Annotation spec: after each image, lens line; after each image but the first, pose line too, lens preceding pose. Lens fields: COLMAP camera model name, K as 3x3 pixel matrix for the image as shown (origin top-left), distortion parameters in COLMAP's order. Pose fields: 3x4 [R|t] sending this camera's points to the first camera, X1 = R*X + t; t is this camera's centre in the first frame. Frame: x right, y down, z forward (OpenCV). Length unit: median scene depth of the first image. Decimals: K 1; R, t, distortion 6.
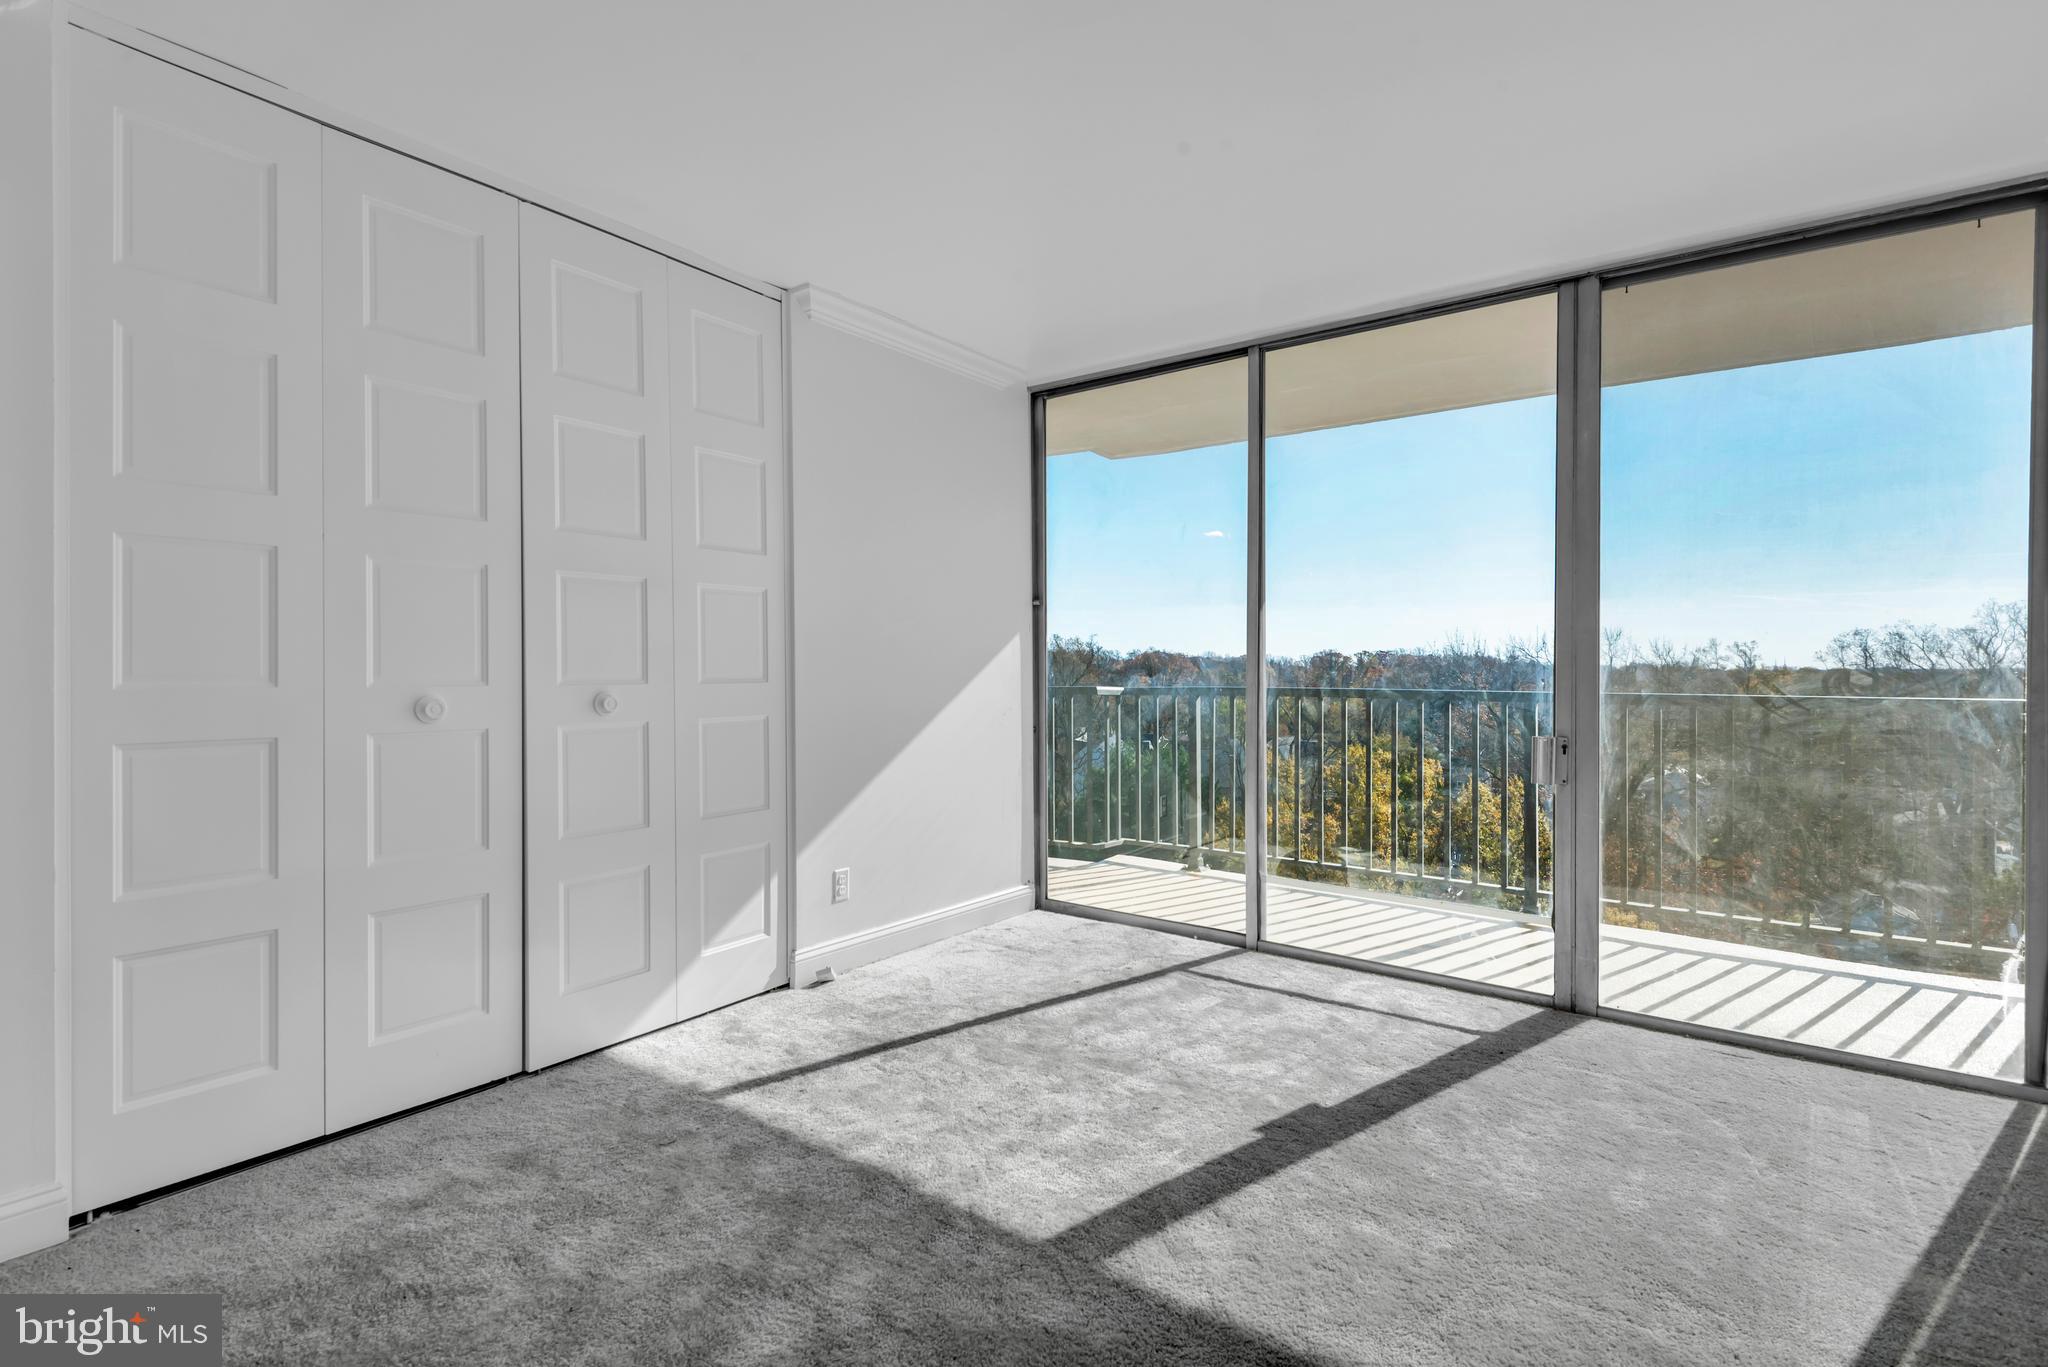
lens RADIAL K [[934.5, 0, 1028.1], [0, 934.5, 680.4], [0, 0, 1]] dist [0.016865, -0.000340]
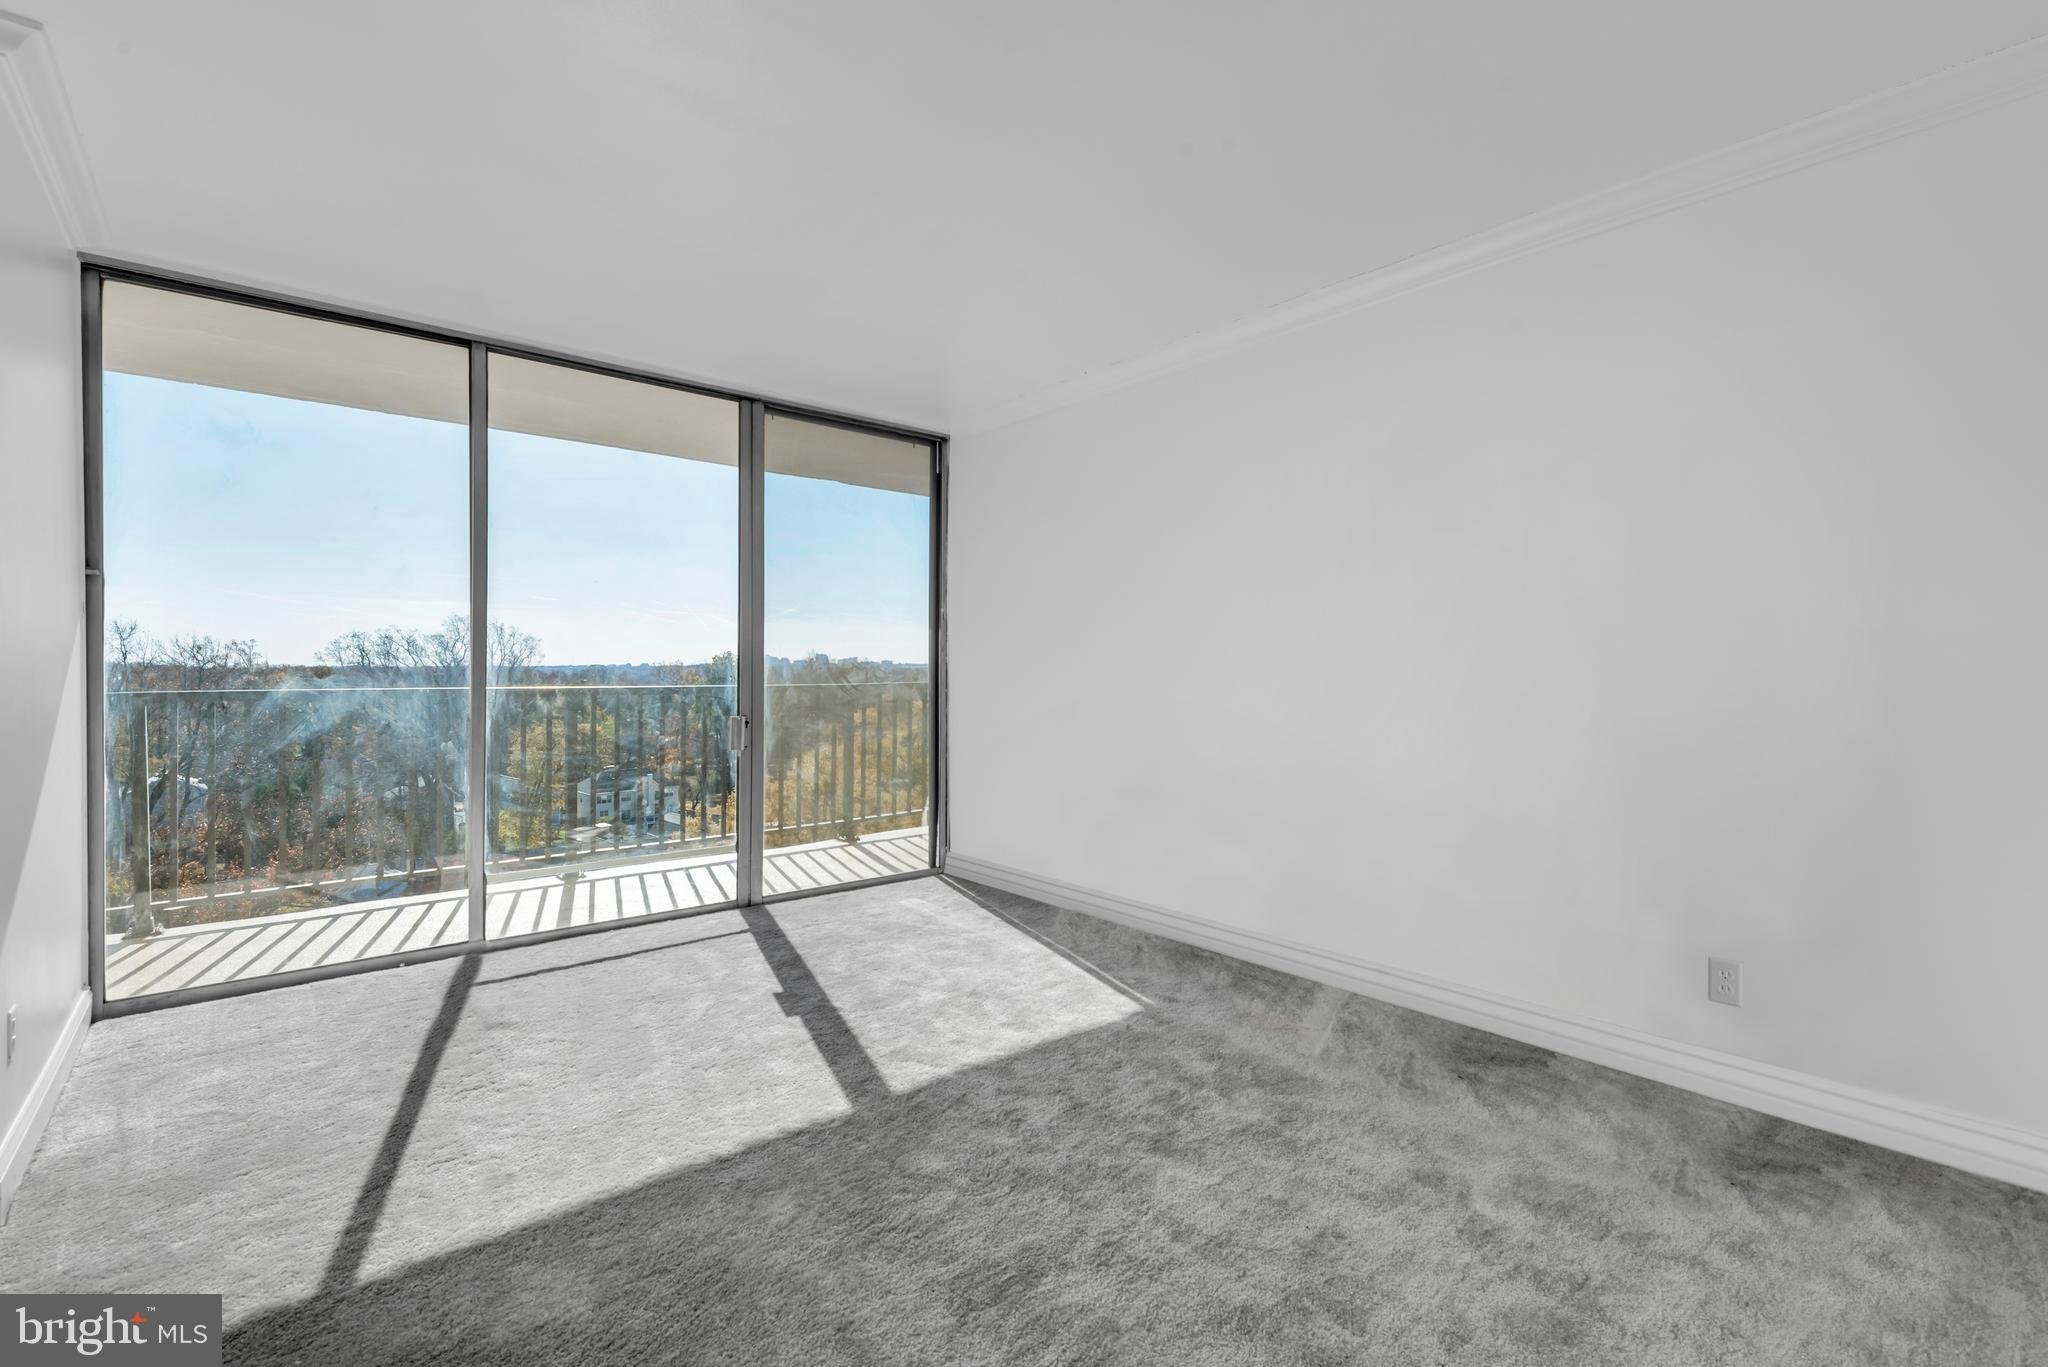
lens RADIAL K [[916.4, 0, 984.1], [0, 916.4, 668.8], [0, 0, 1]] dist [0.016363, -0.000208]
pose [[0.267020, -0.004846, 0.963679, -0.651368], [0.012418, 0.999922, 0.001587, -0.007330], [-0.963611, 0.011543, 0.267060, 0.266301]]
